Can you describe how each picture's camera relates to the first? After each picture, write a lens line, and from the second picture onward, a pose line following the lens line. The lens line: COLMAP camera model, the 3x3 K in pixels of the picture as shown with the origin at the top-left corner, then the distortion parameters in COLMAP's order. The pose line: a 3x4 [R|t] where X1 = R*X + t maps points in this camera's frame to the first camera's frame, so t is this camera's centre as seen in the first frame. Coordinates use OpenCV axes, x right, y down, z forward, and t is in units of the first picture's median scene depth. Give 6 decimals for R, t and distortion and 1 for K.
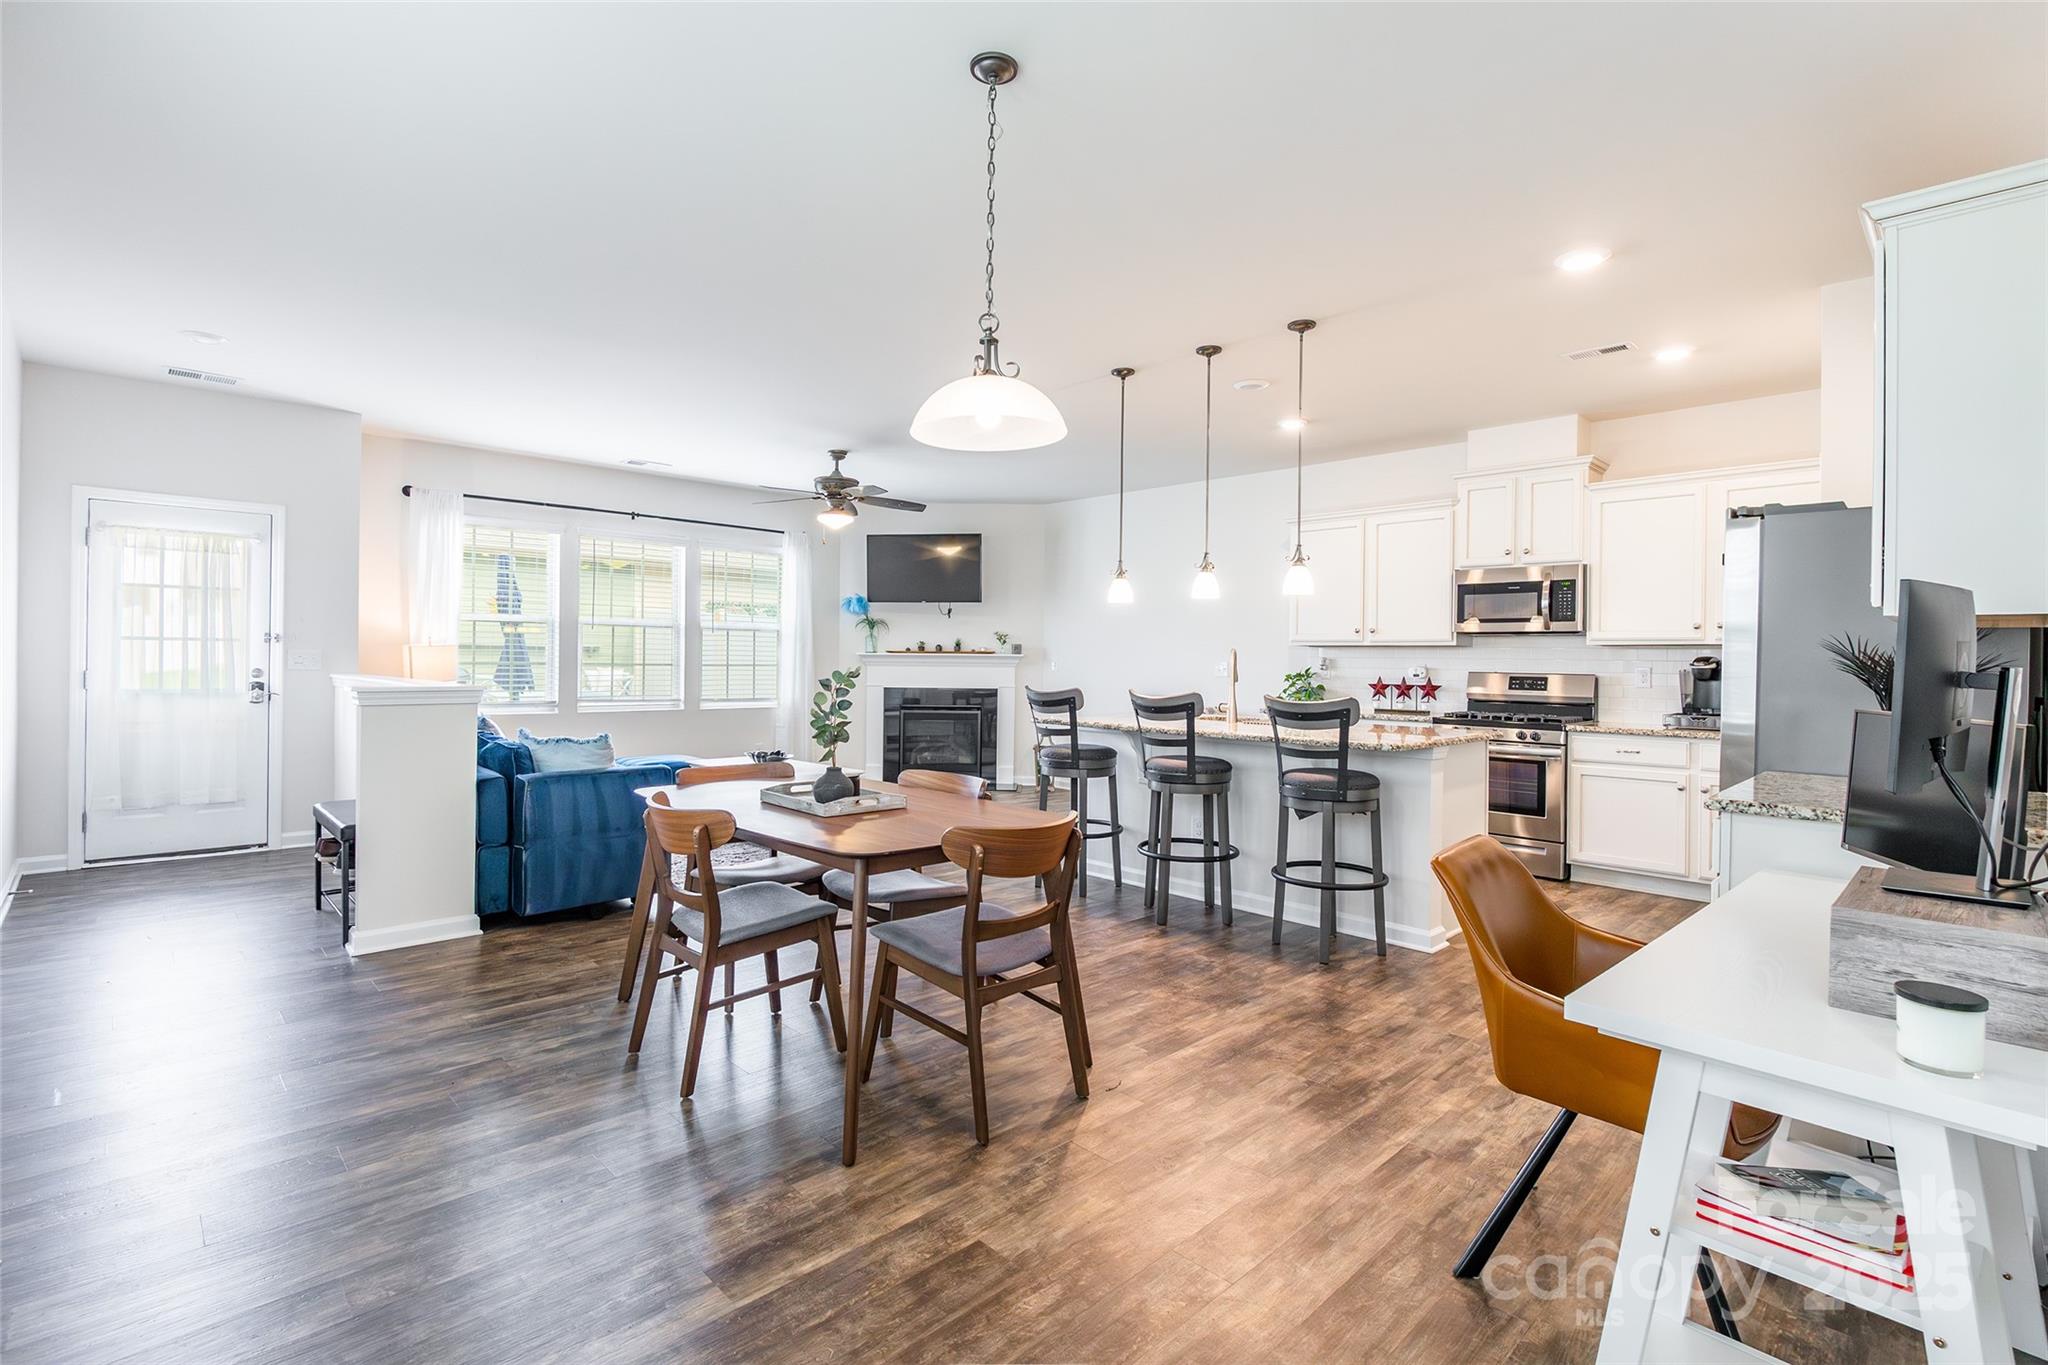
lens RADIAL K [[969.1, 0, 1017.7], [0, 969.1, 688.1], [0, 0, 1]] dist [-0.014542, 0.001076]
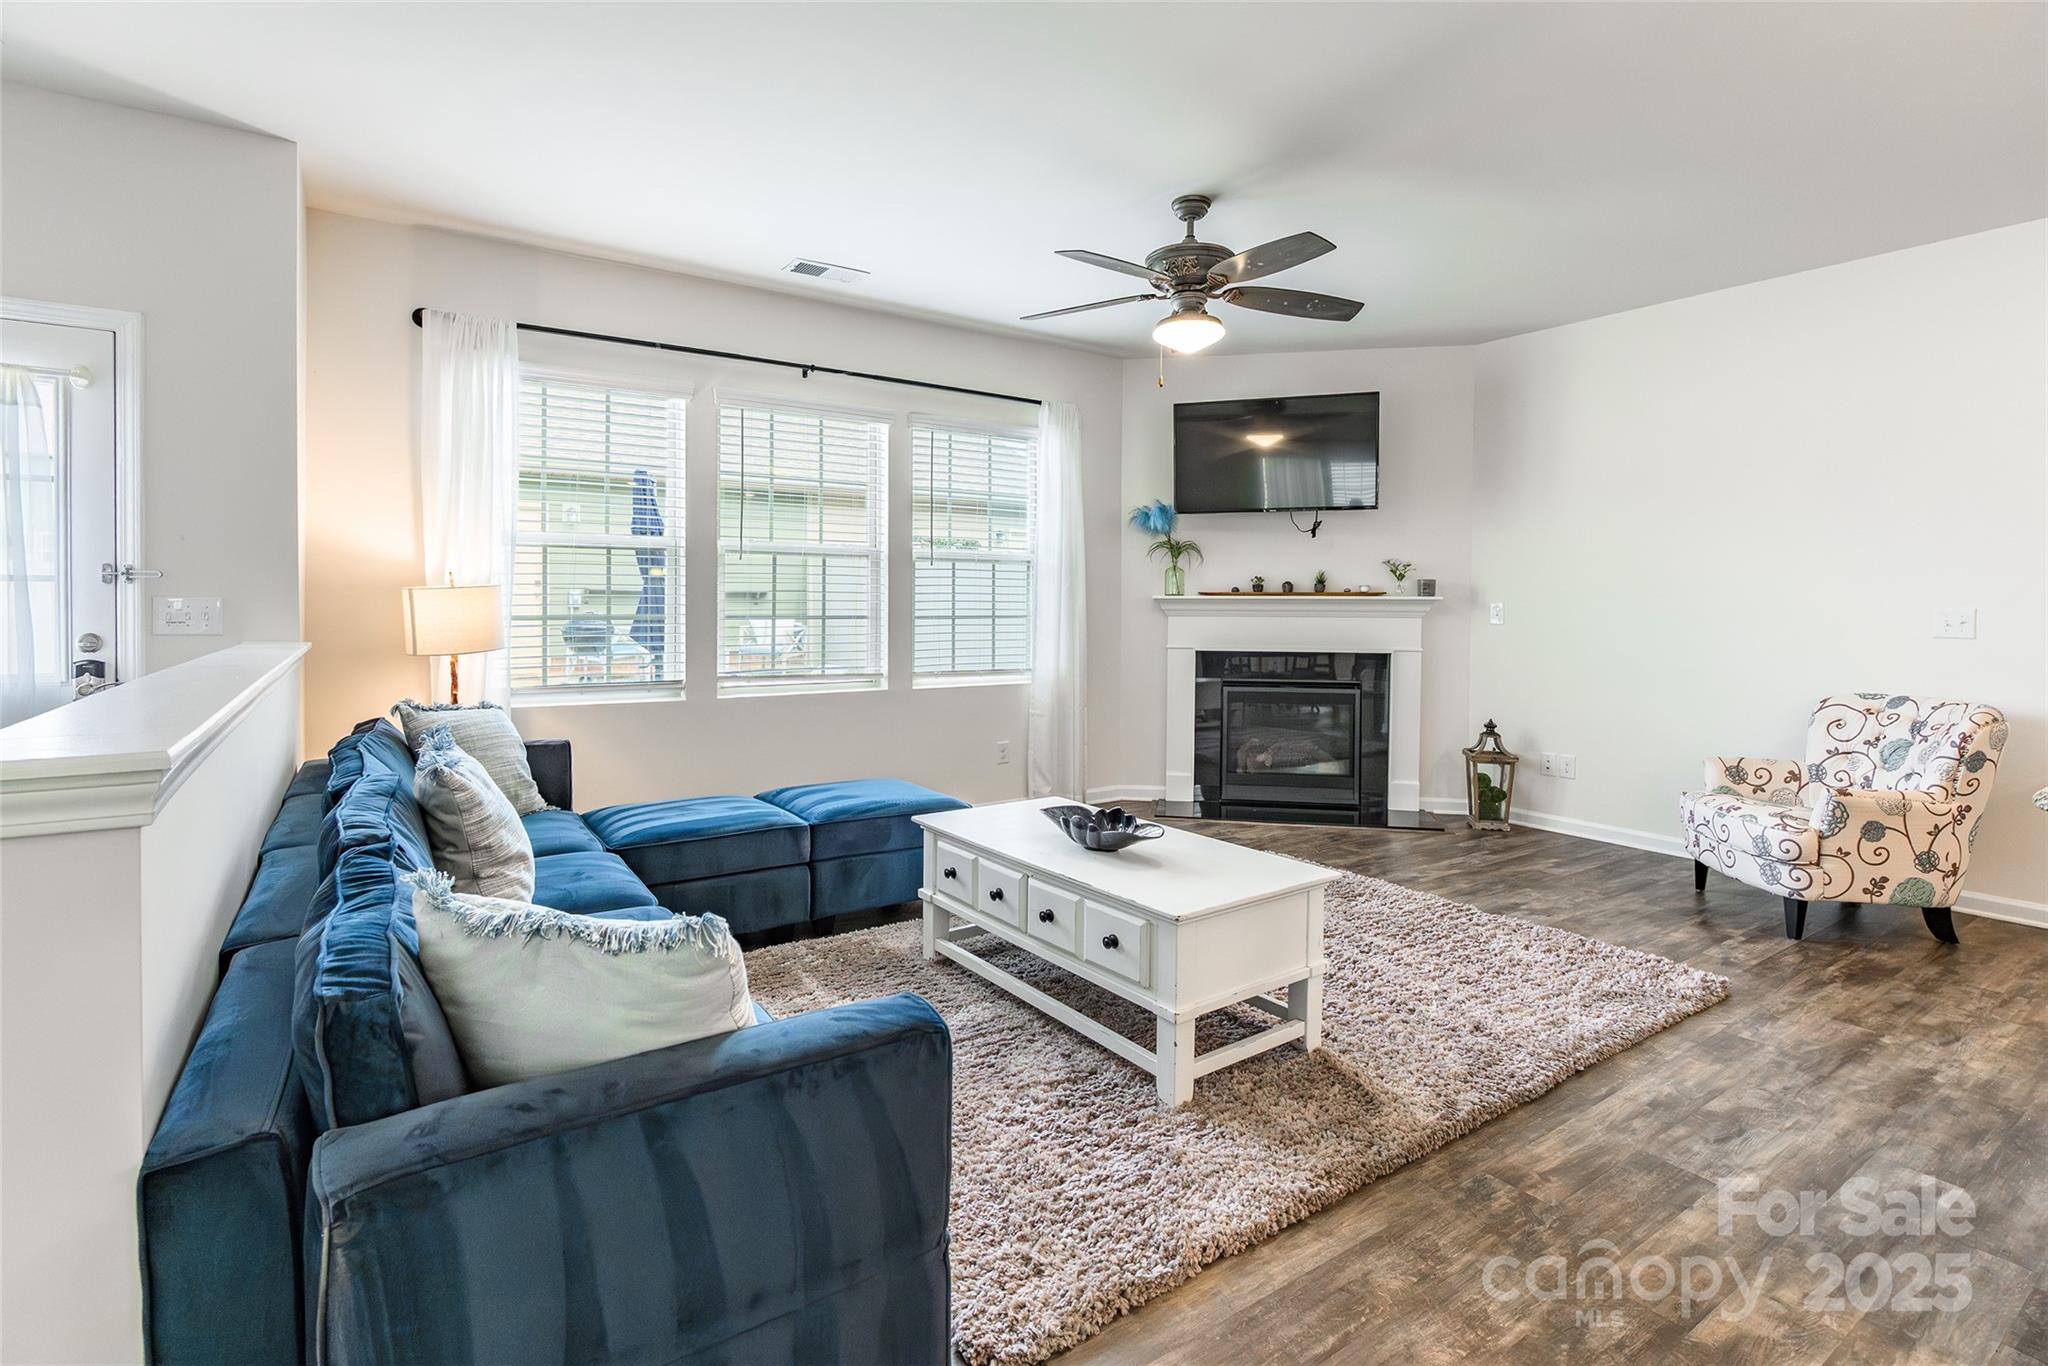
lens RADIAL K [[969.1, 0, 1036.0], [0, 969.1, 624.2], [0, 0, 1]] dist [-0.014542, 0.001076]
pose [[0.989911, -0.004718, -0.141611, -0.228005], [0.003215, 0.999936, -0.010841, -0.018622], [0.141653, 0.010277, 0.989863, 0.568042]]
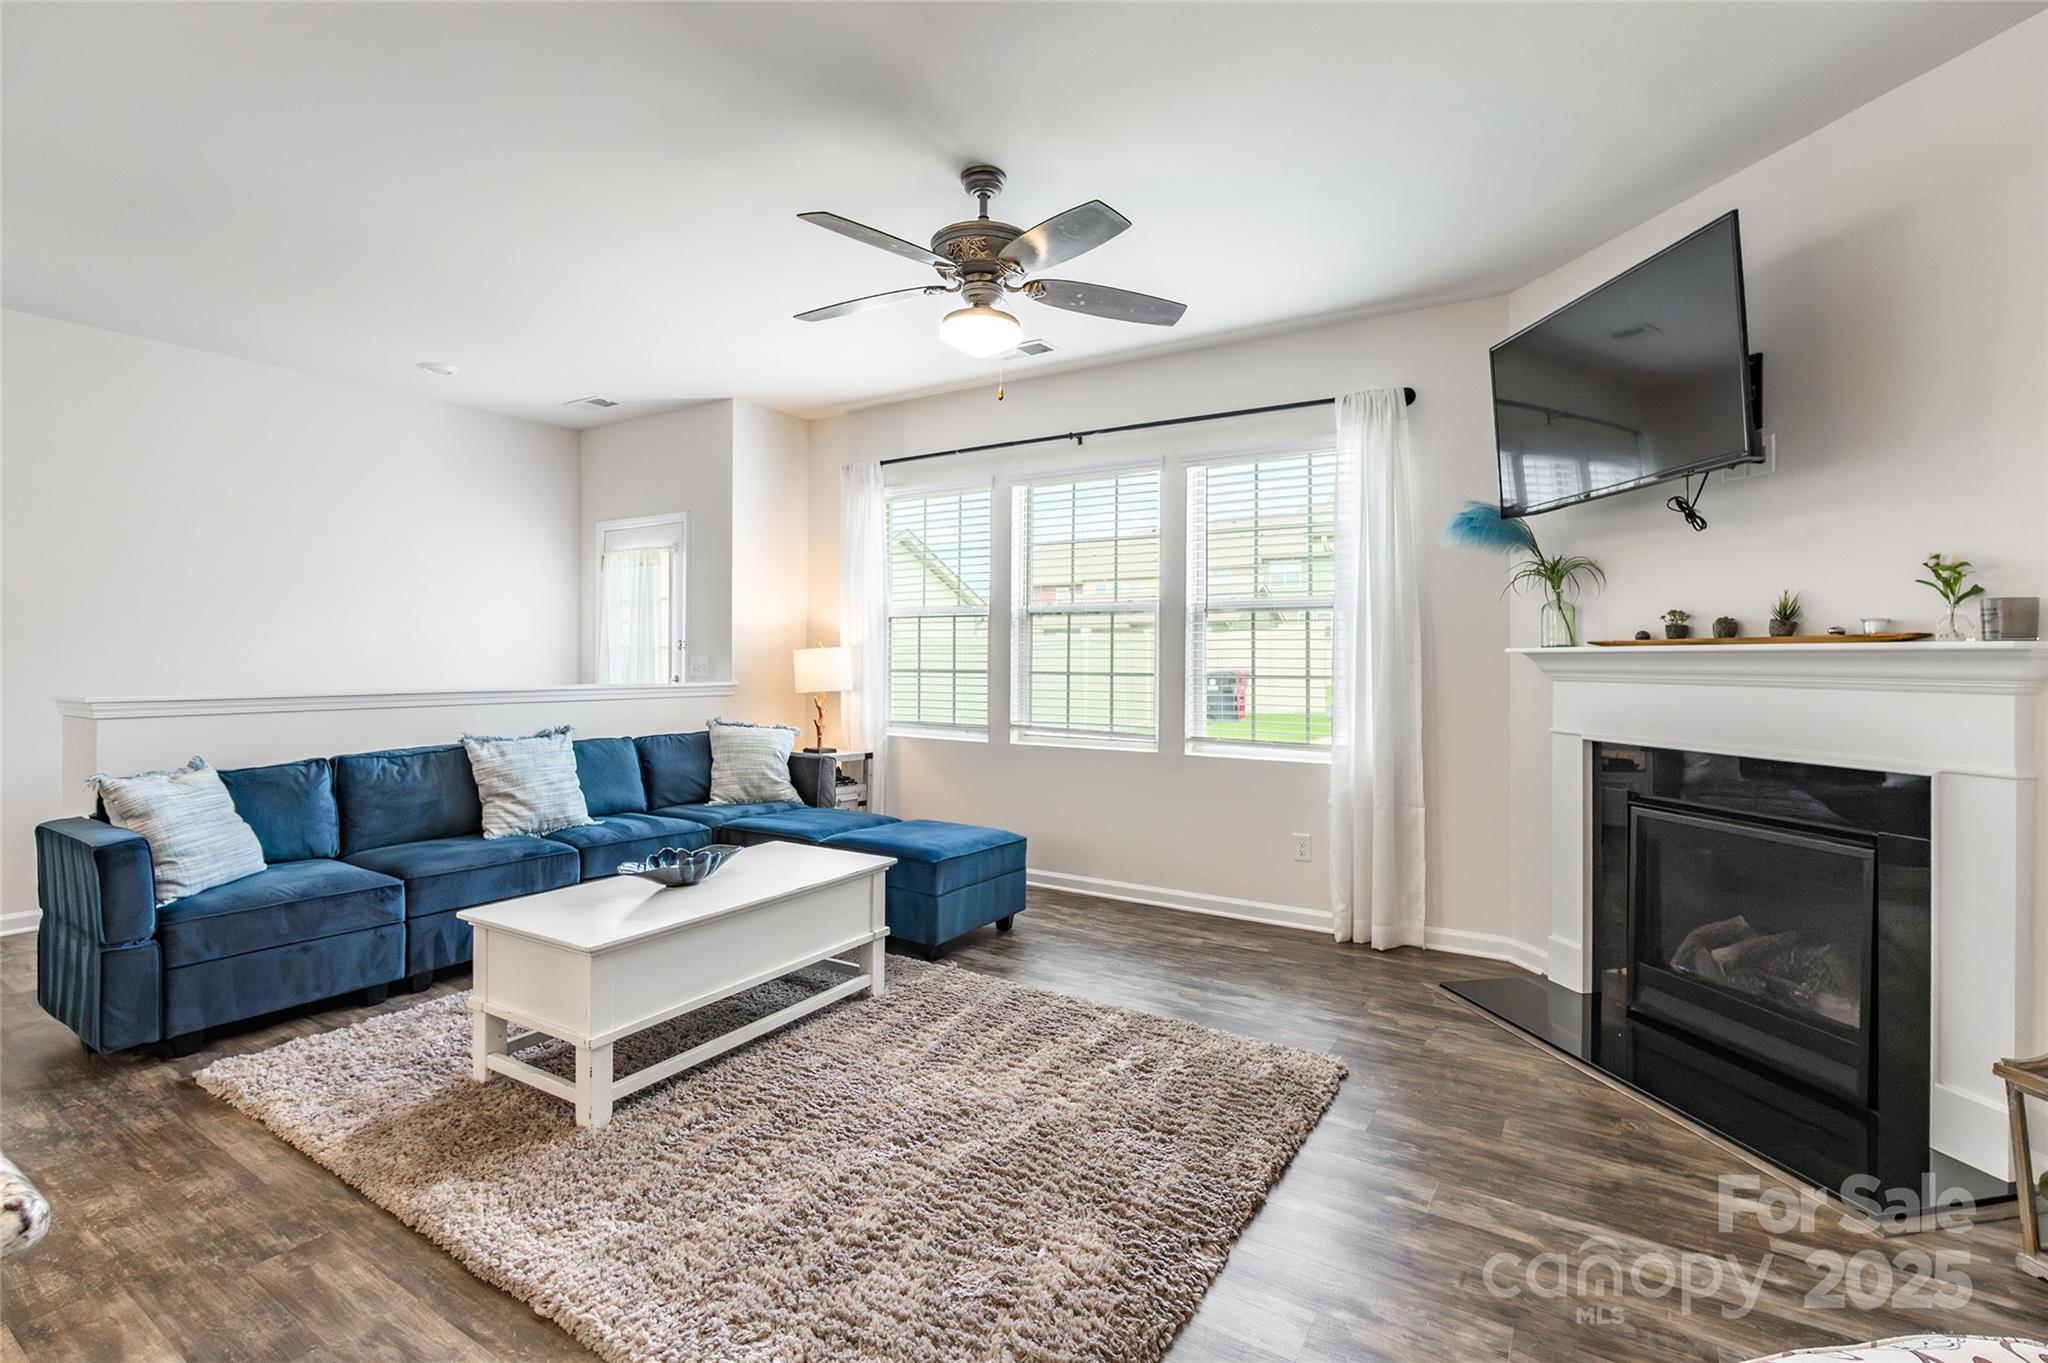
lens RADIAL K [[969.1, 0, 1010.1], [0, 969.1, 656.4], [0, 0, 1]] dist [-0.014542, 0.001076]
pose [[0.242656, -0.014926, -0.969998, 0.244430], [-0.031743, 0.999224, -0.023317, -0.026809], [0.969593, 0.036448, 0.241994, 1.053524]]
